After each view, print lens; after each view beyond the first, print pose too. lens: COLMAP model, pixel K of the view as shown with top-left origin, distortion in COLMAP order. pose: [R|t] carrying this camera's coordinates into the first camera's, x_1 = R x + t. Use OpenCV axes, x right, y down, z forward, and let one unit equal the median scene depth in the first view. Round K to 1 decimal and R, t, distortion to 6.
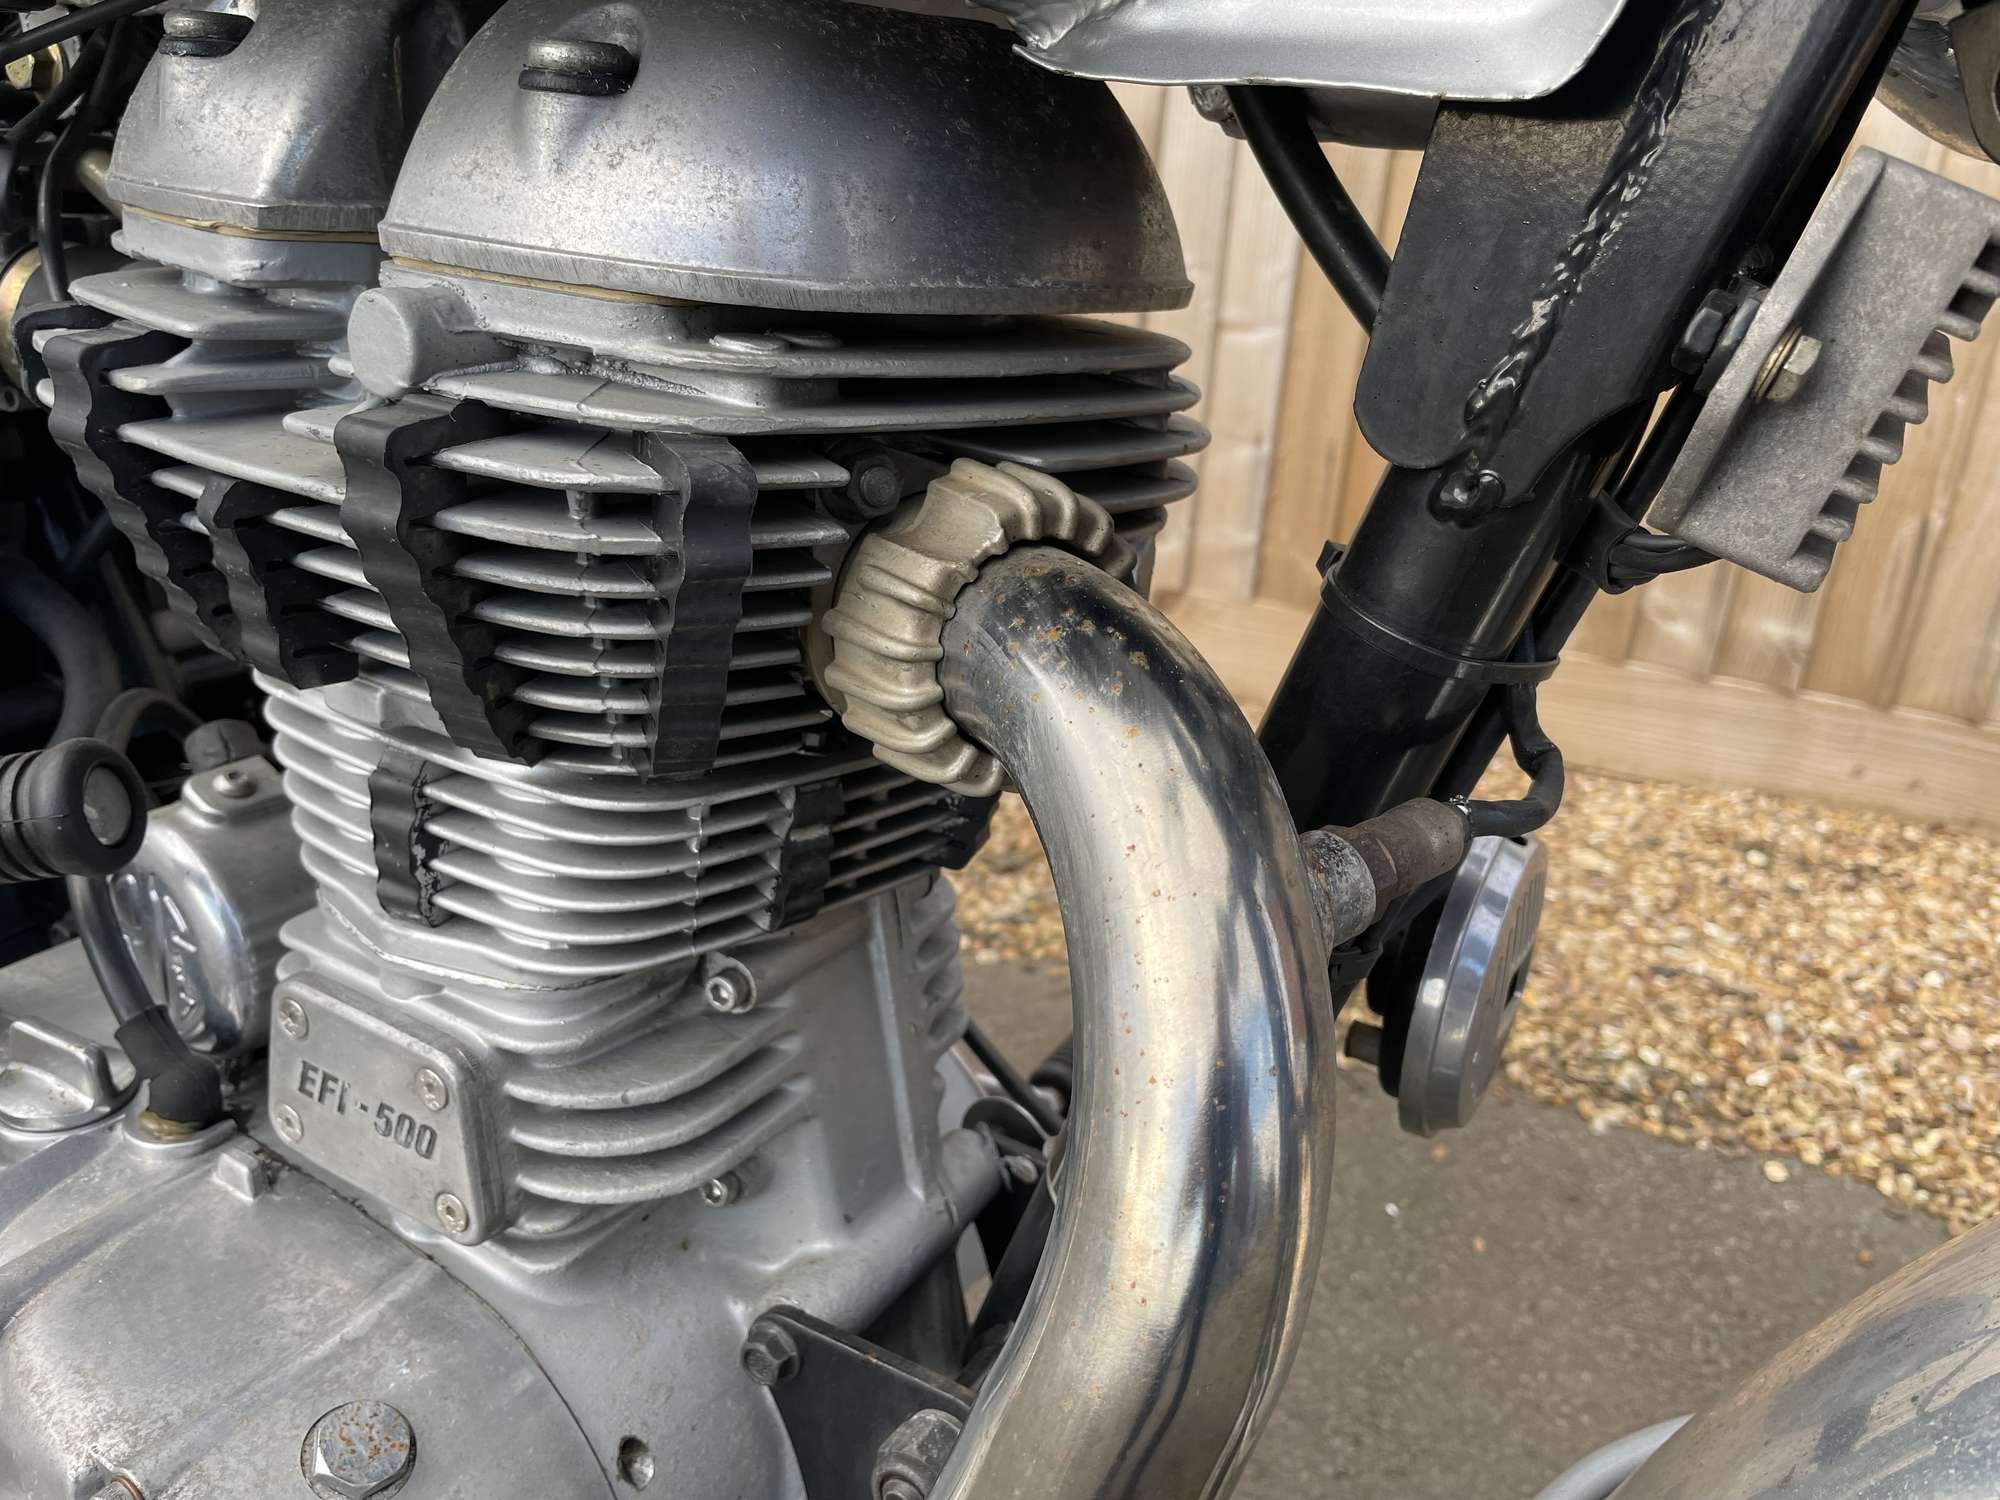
lens RADIAL K [[1535.7, 0, 1003.9], [0, 1535.7, 751.6], [0, 0, 1]] dist [0.082607, -0.123331]
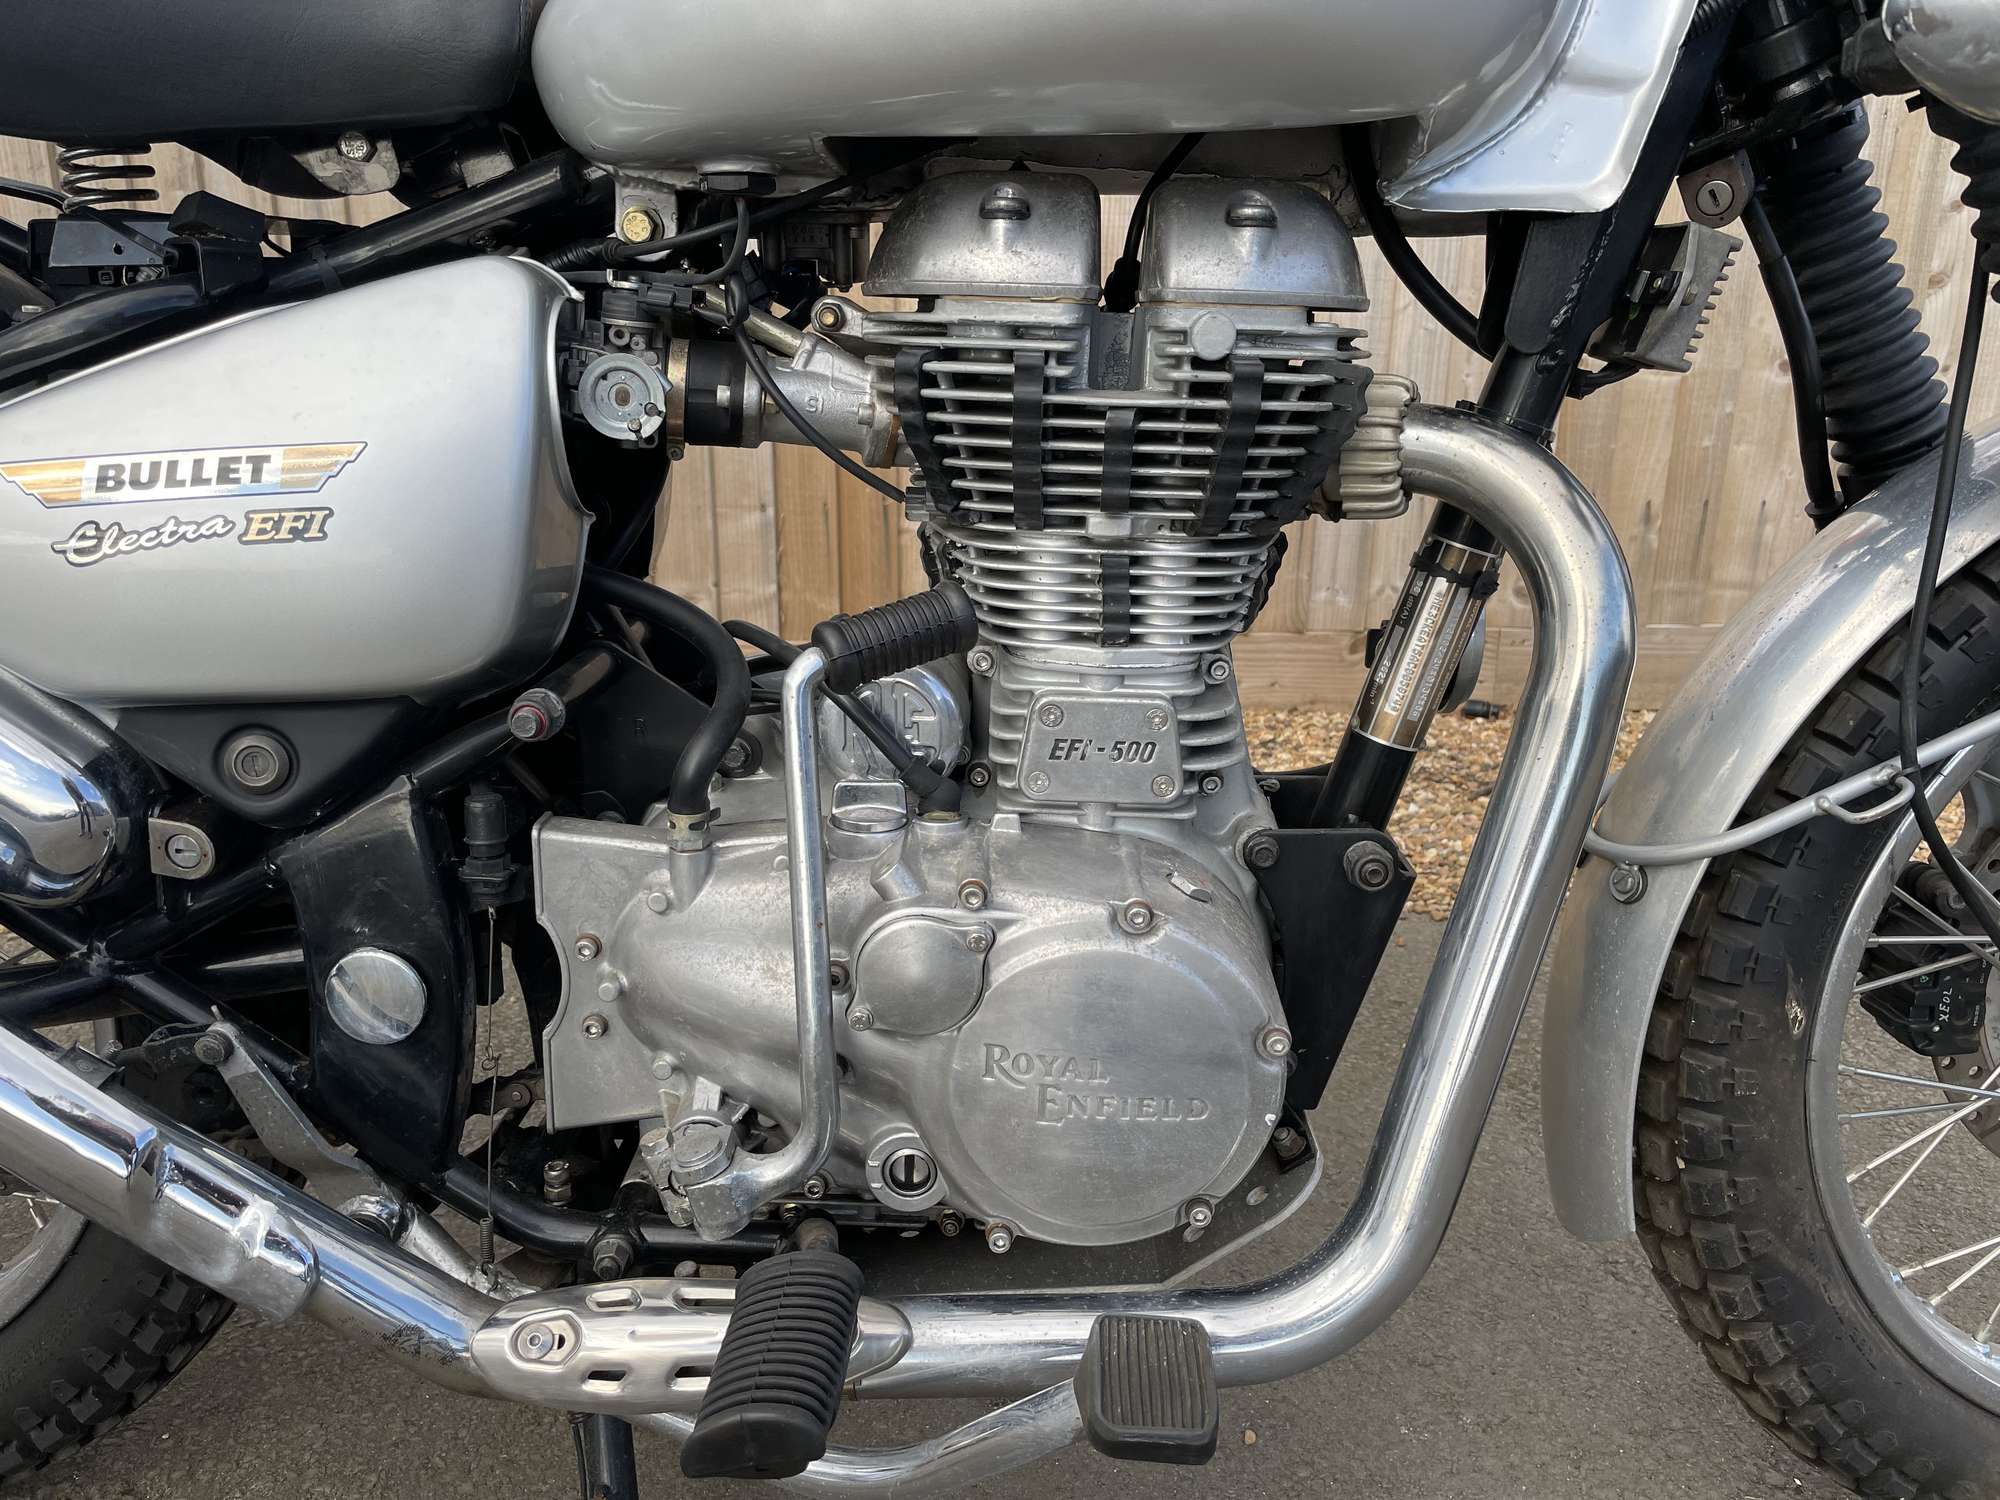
lens RADIAL K [[1535.7, 0, 1012.3], [0, 1535.7, 755.3], [0, 0, 1]] dist [0.082607, -0.123331]
pose [[0.865685, -0.199165, 0.459263, -0.385613], [0.229842, 0.973163, -0.011214, 0.064418], [-0.444704, 0.115265, 0.888230, -0.180135]]
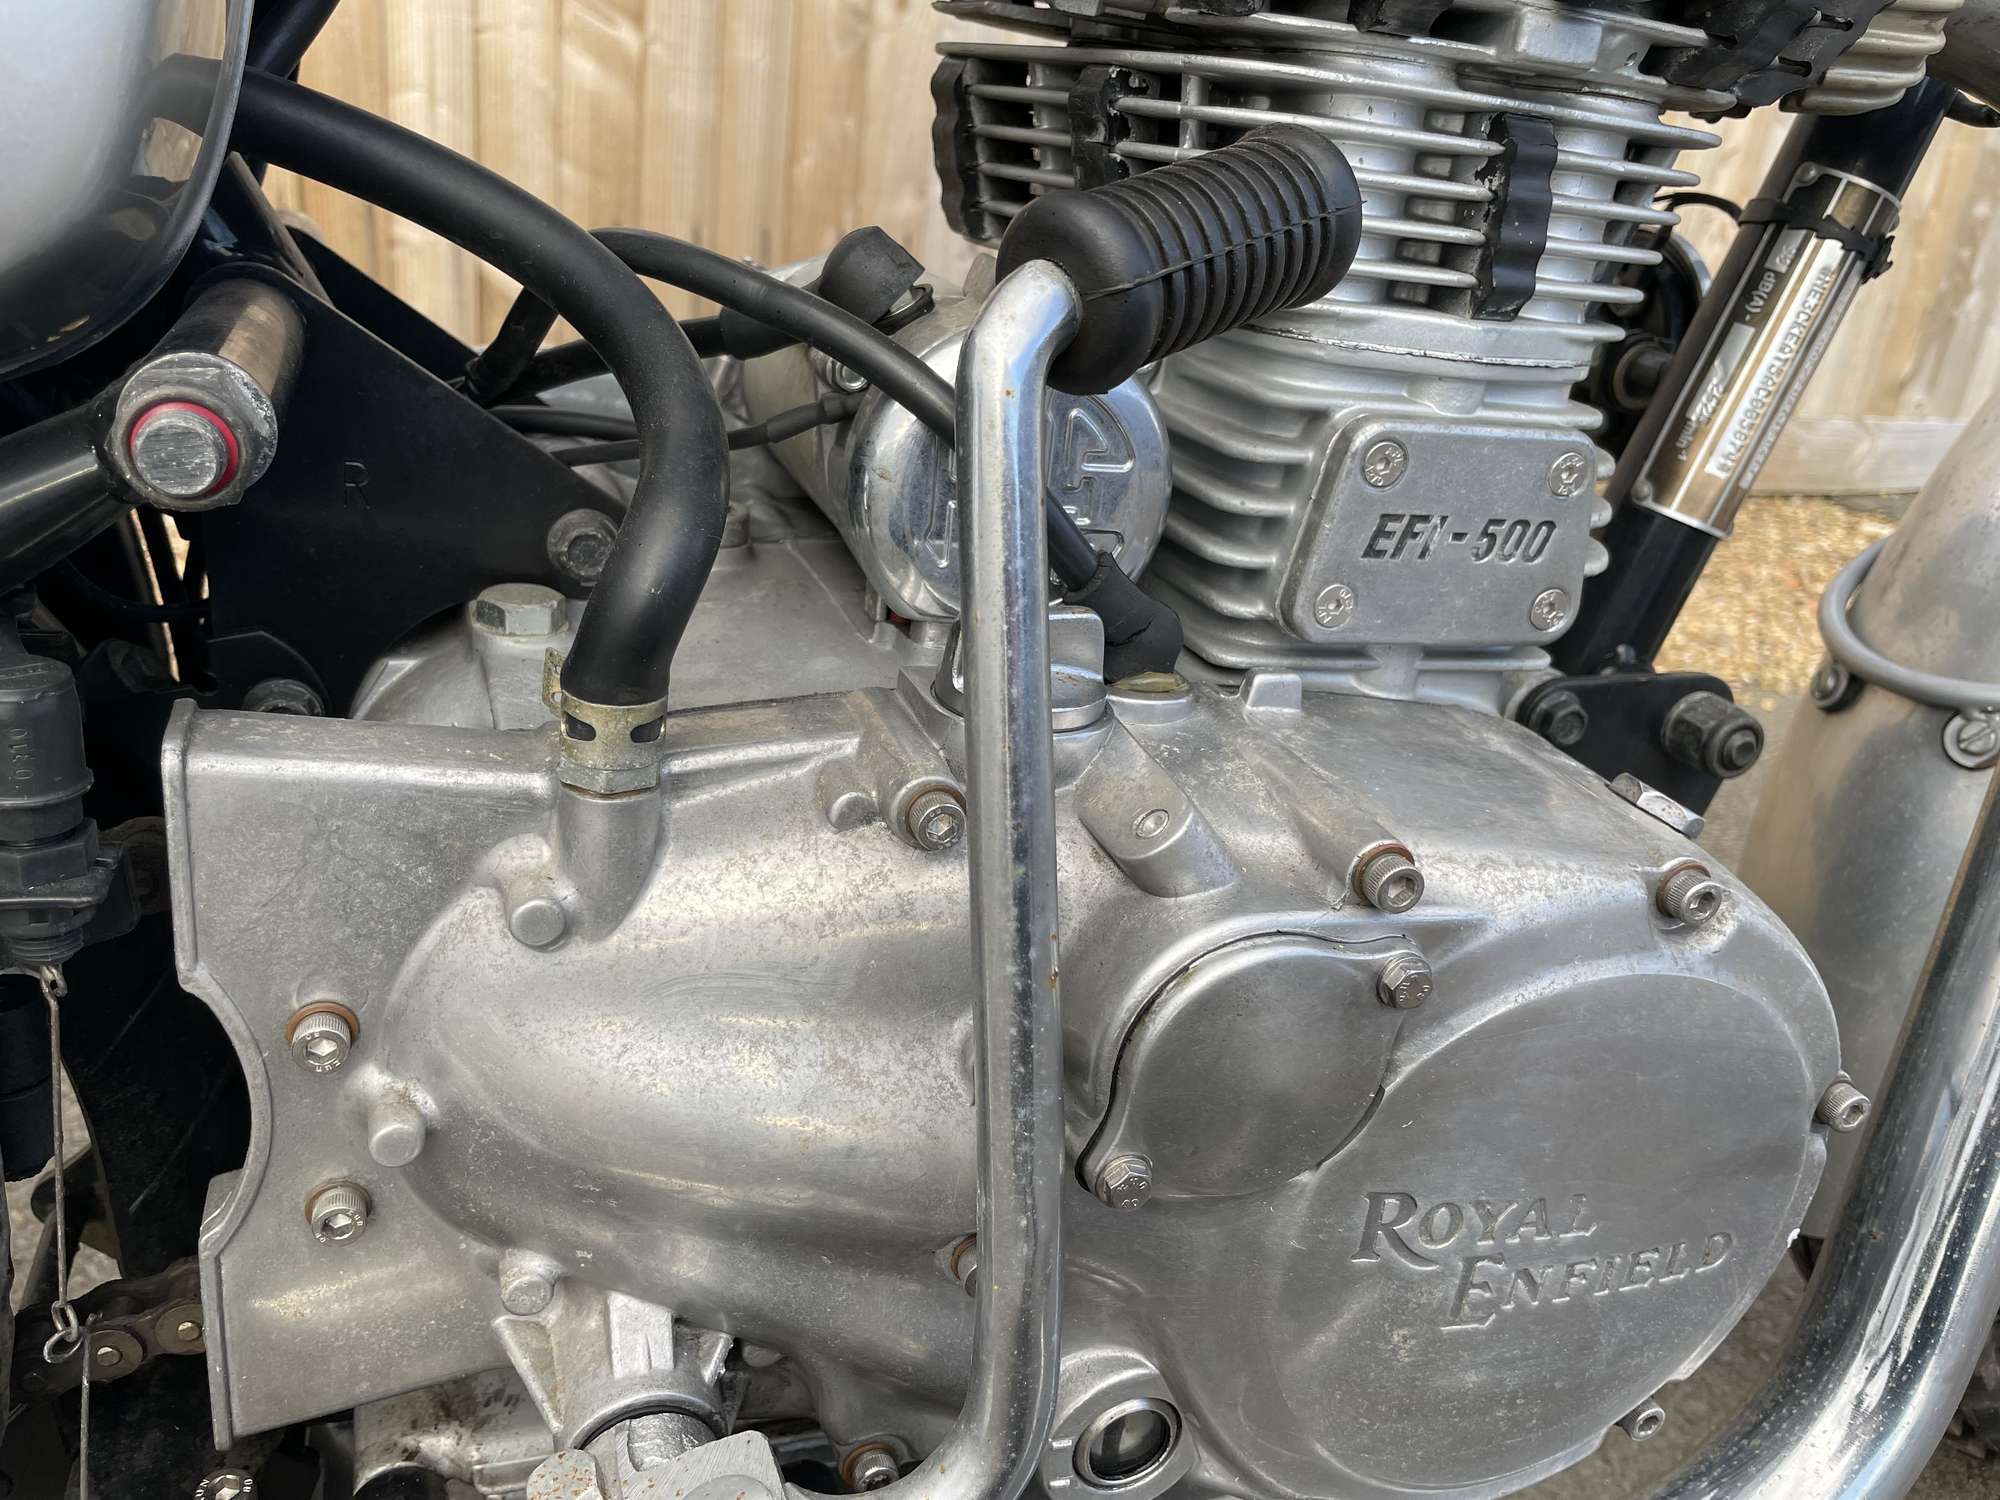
lens RADIAL K [[1535.7, 0, 999.0], [0, 1535.7, 740.4], [0, 0, 1]] dist [0.082607, -0.123331]
pose [[0.647619, -0.290251, 0.704517, -0.358686], [0.219566, 0.956474, 0.192219, 0.029383], [-0.729644, 0.030203, 0.683160, 0.157340]]
